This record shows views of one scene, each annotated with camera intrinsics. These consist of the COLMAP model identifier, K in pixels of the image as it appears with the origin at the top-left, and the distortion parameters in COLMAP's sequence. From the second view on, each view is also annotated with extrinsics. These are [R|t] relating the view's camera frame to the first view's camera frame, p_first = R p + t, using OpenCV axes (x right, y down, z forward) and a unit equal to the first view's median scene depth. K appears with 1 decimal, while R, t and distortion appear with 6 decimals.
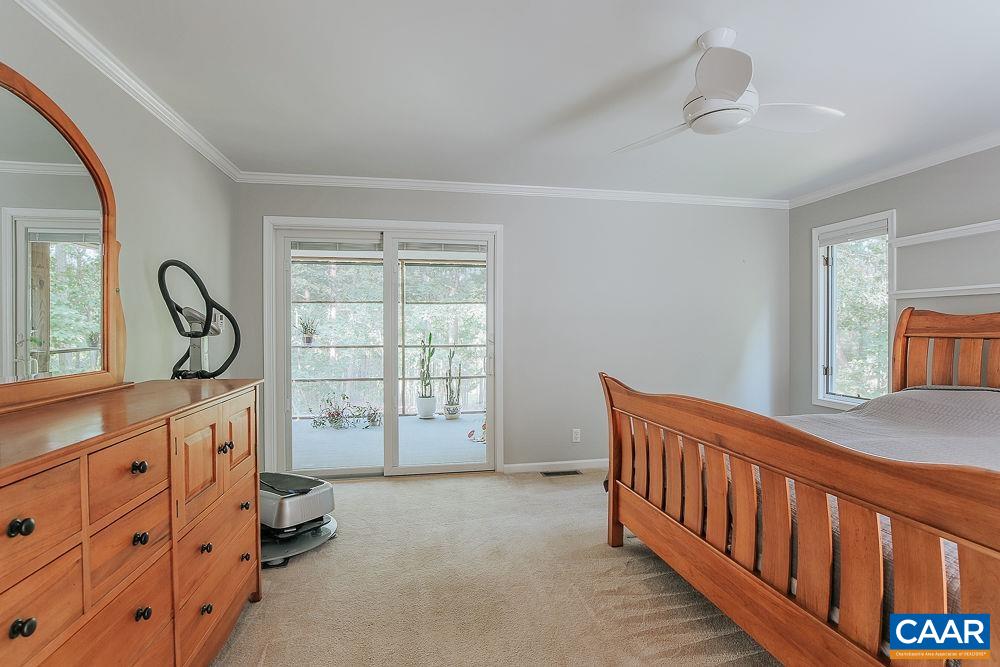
lens RADIAL K [[497.1, 0, 504.2], [0, 497.1, 331.2], [0, 0, 1]] dist [-0.026374, 0.001162]
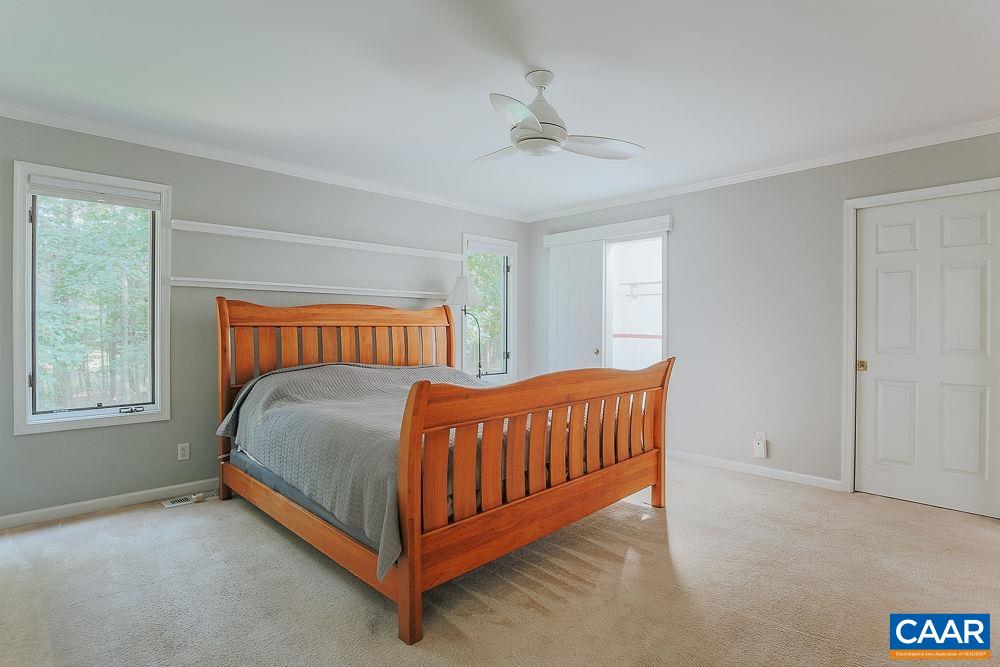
lens RADIAL K [[508.9, 0, 504.8], [0, 508.9, 328.9], [0, 0, 1]] dist [-0.018501, 0.000070]
pose [[-0.559546, -0.008103, 0.828760, -0.418764], [0.004554, 0.999907, 0.012851, 0.007437], [-0.828787, 0.010965, -0.559457, 1.304551]]
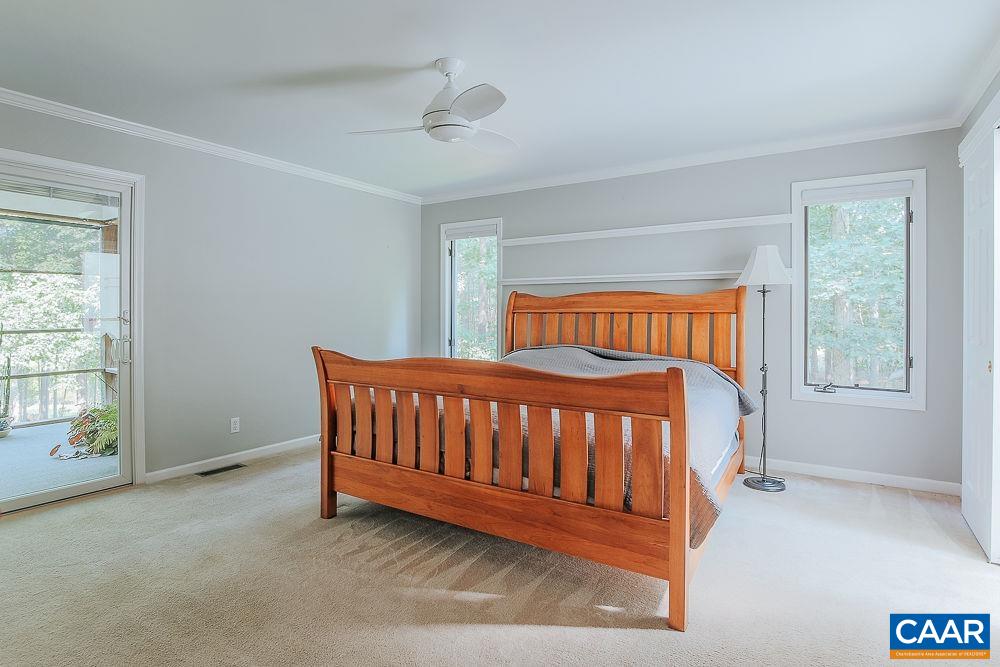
lens RADIAL K [[531.5, 0, 497.2], [0, 531.5, 312.8], [0, 0, 1]] dist [-0.026132, -0.000031]
pose [[0.699940, 0.001529, 0.714200, -0.311725], [0.004389, 0.999970, -0.006442, 0.024930], [-0.714188, 0.007644, 0.699912, -0.004297]]
